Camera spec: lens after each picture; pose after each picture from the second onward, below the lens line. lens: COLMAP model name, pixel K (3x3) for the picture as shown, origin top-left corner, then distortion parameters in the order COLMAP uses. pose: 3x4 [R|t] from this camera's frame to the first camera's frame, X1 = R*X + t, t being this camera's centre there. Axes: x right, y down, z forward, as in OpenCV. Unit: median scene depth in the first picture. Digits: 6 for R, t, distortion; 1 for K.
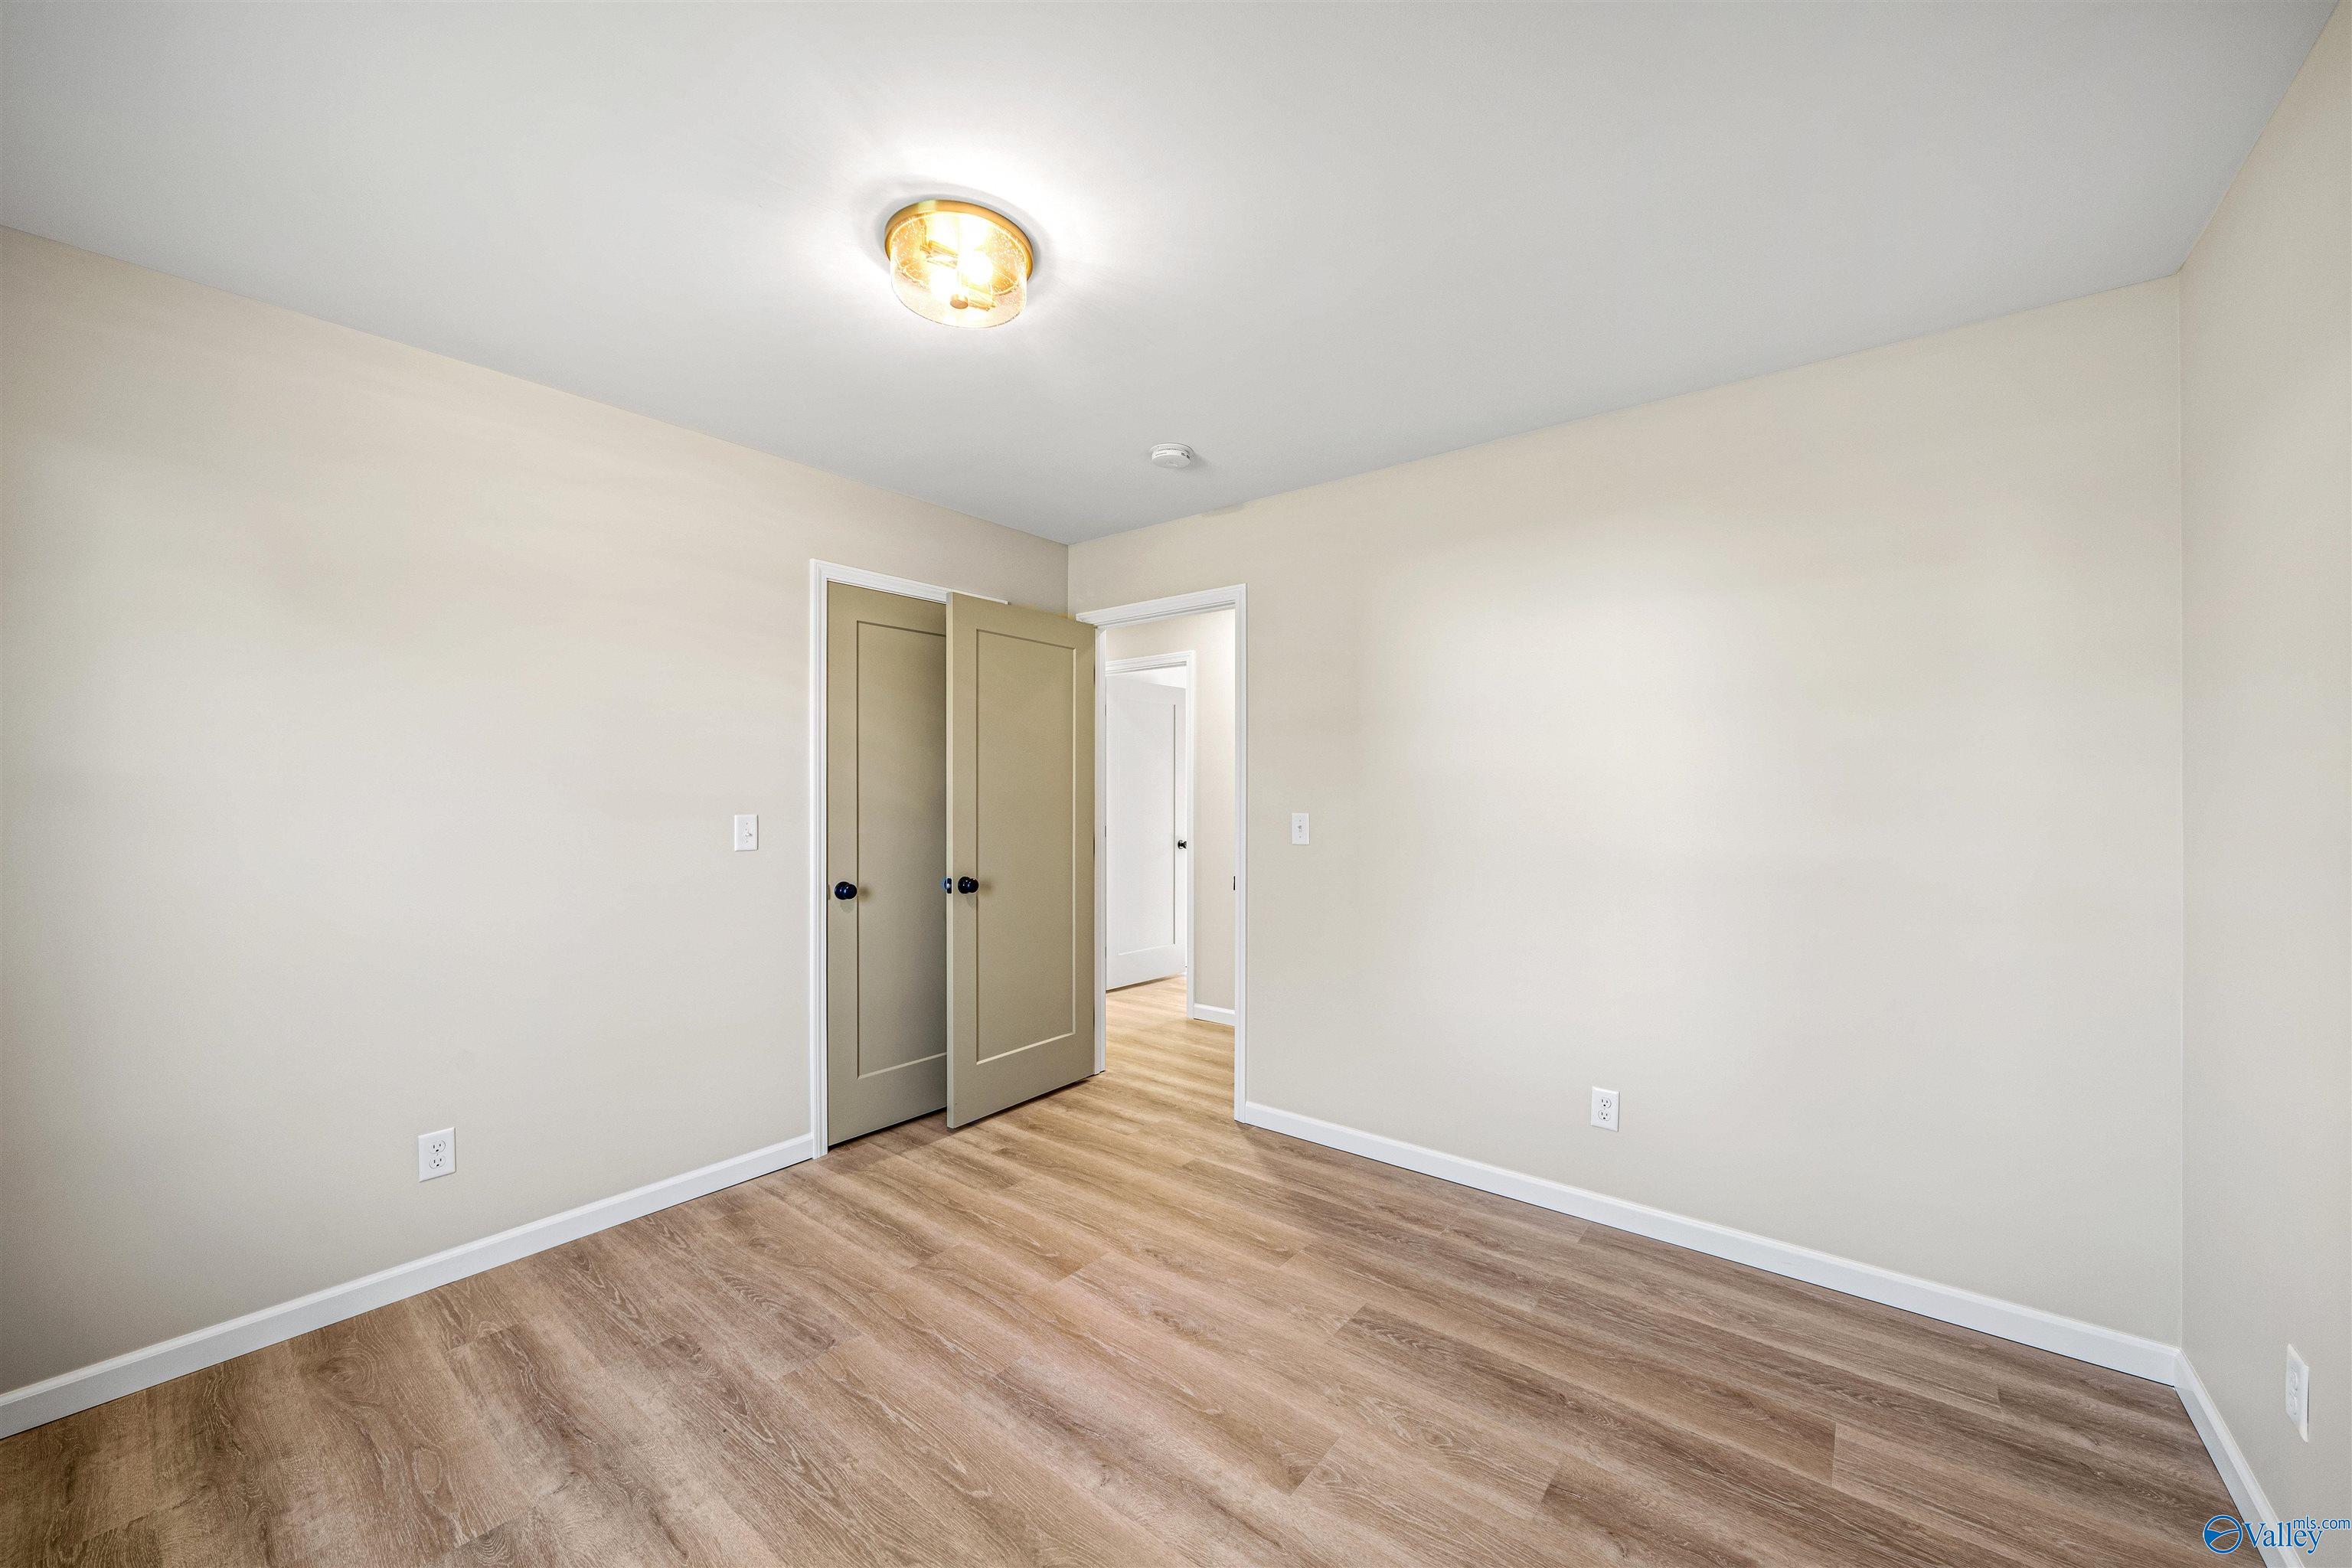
lens RADIAL K [[879.8, 0, 1156.0], [0, 879.8, 799.2], [0, 0, 1]] dist [-0.007480, 0.000046]
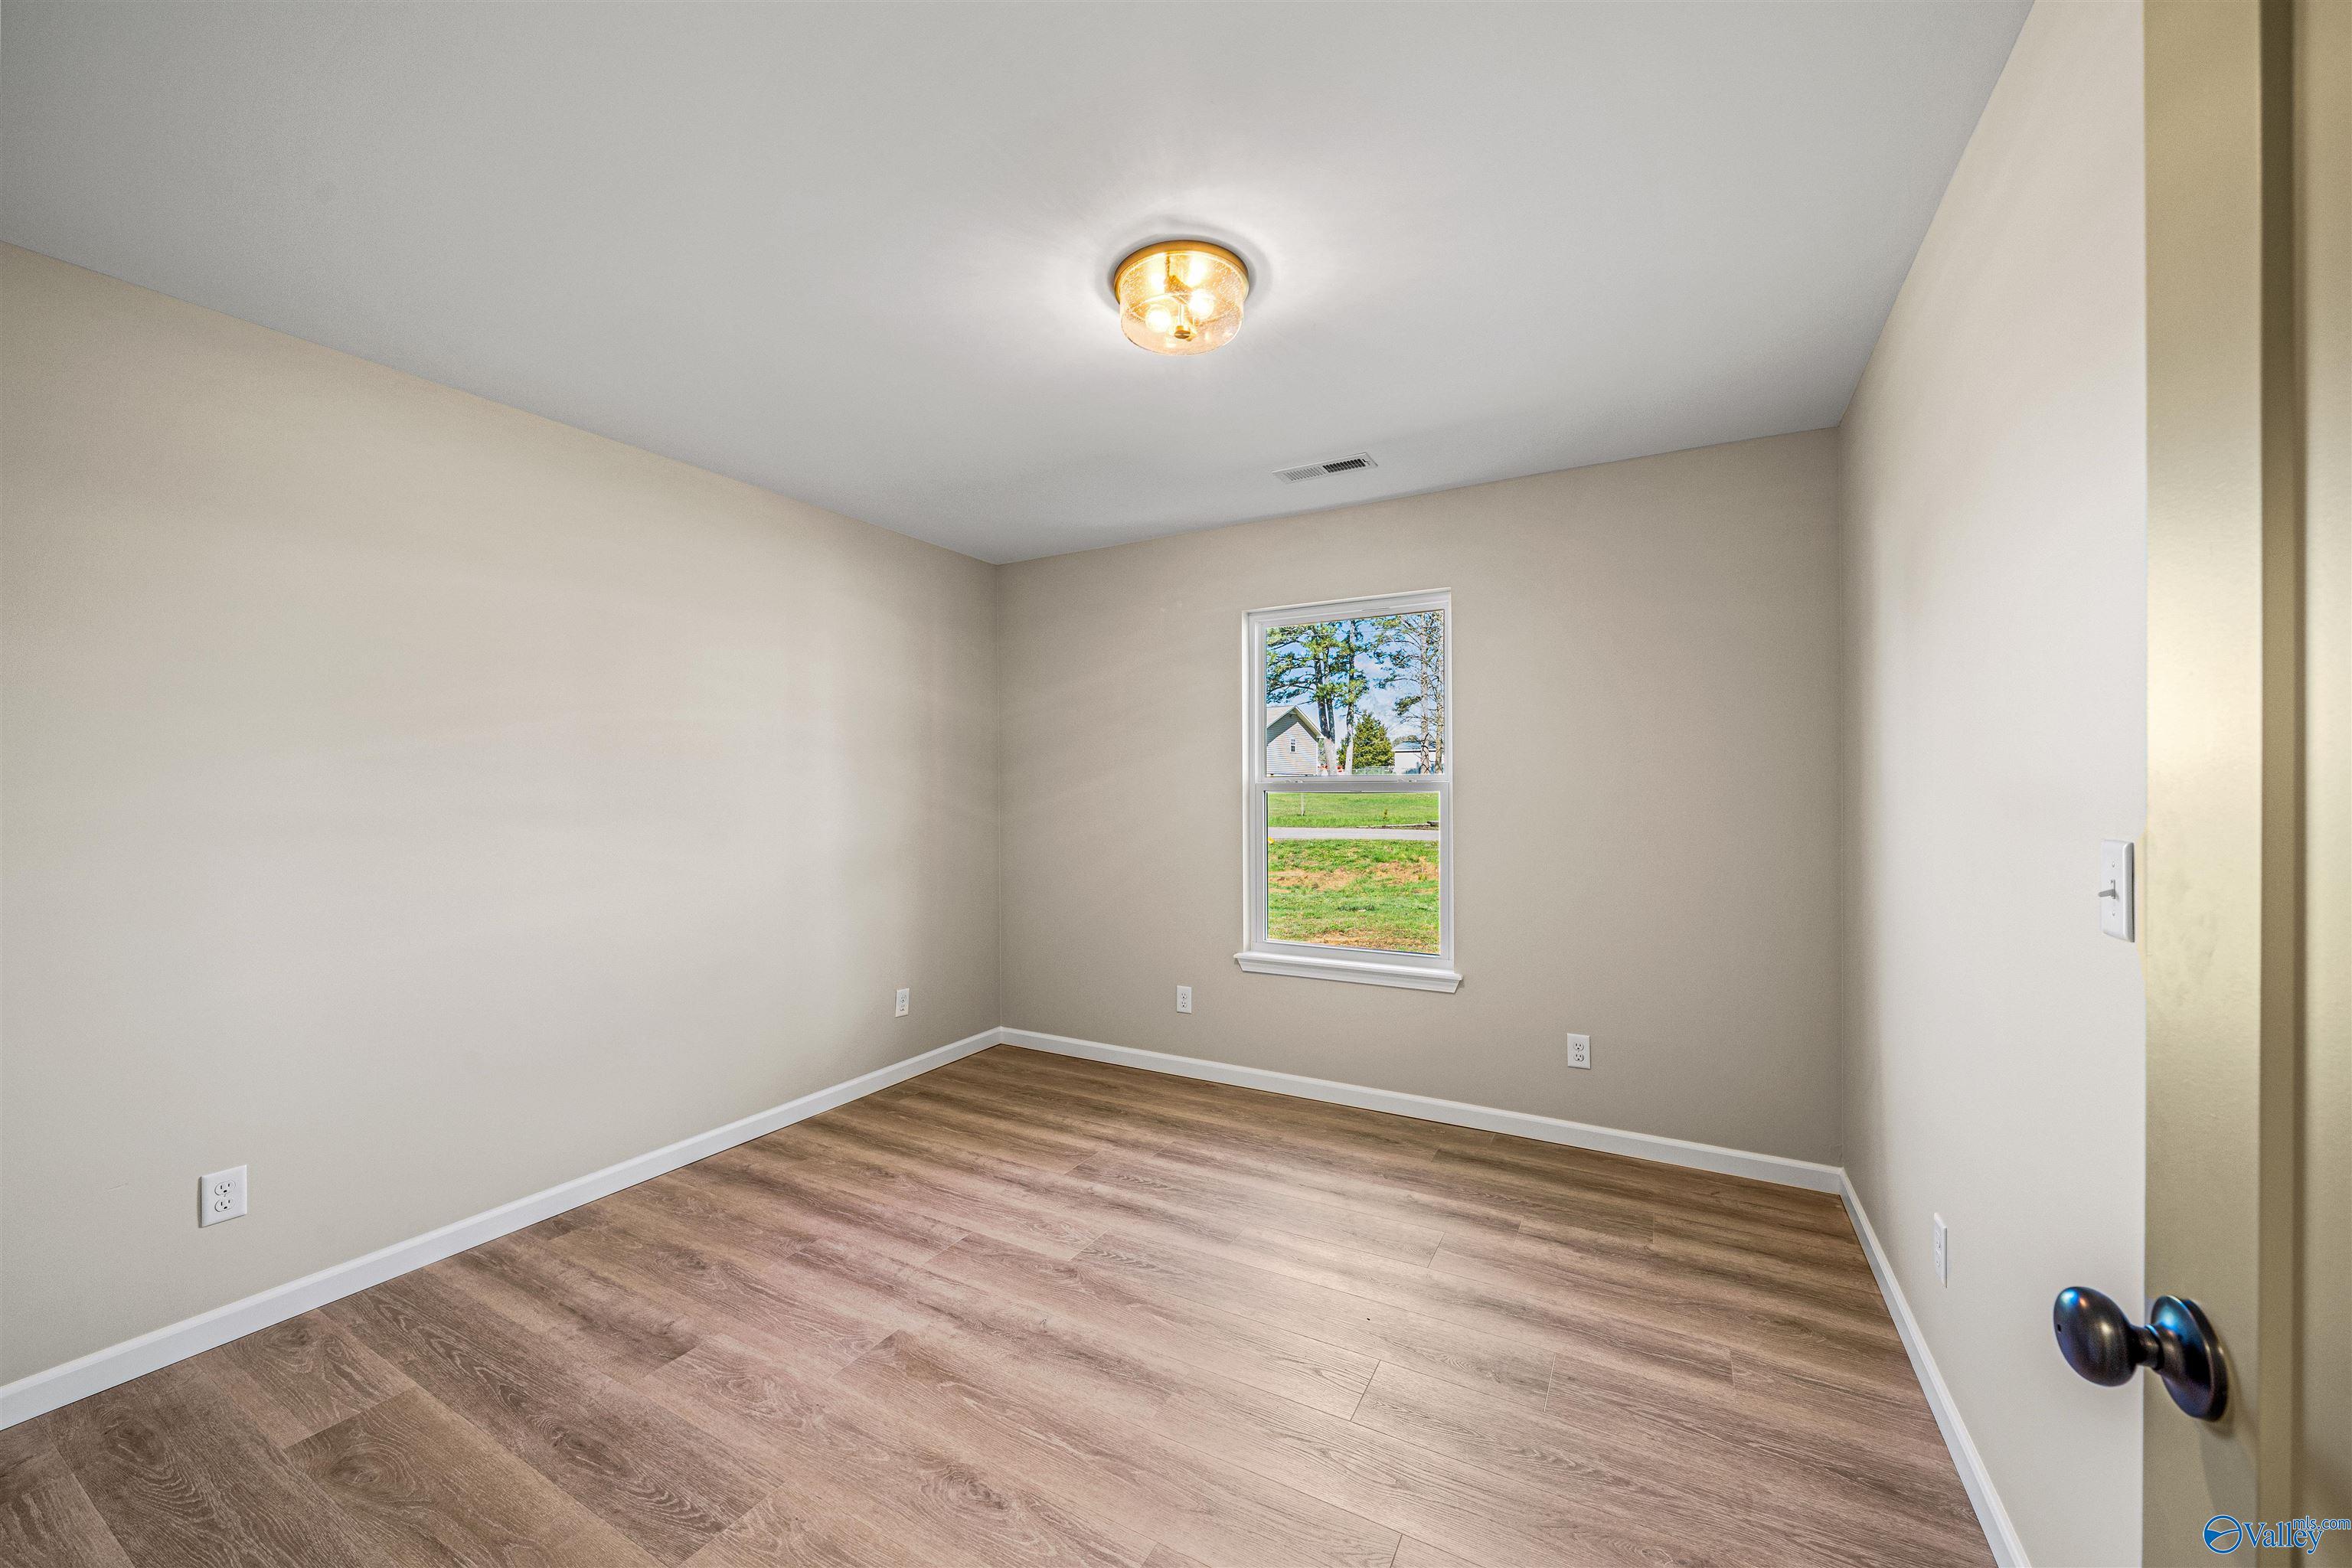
lens RADIAL K [[879.8, 0, 1156.0], [0, 879.8, 799.2], [0, 0, 1]] dist [-0.007480, 0.000046]
pose [[-0.986726, 0.006606, -0.162261, -0.015627], [0.003836, 0.999842, 0.017380, -0.010996], [0.162350, 0.016527, -0.986595, 2.043413]]
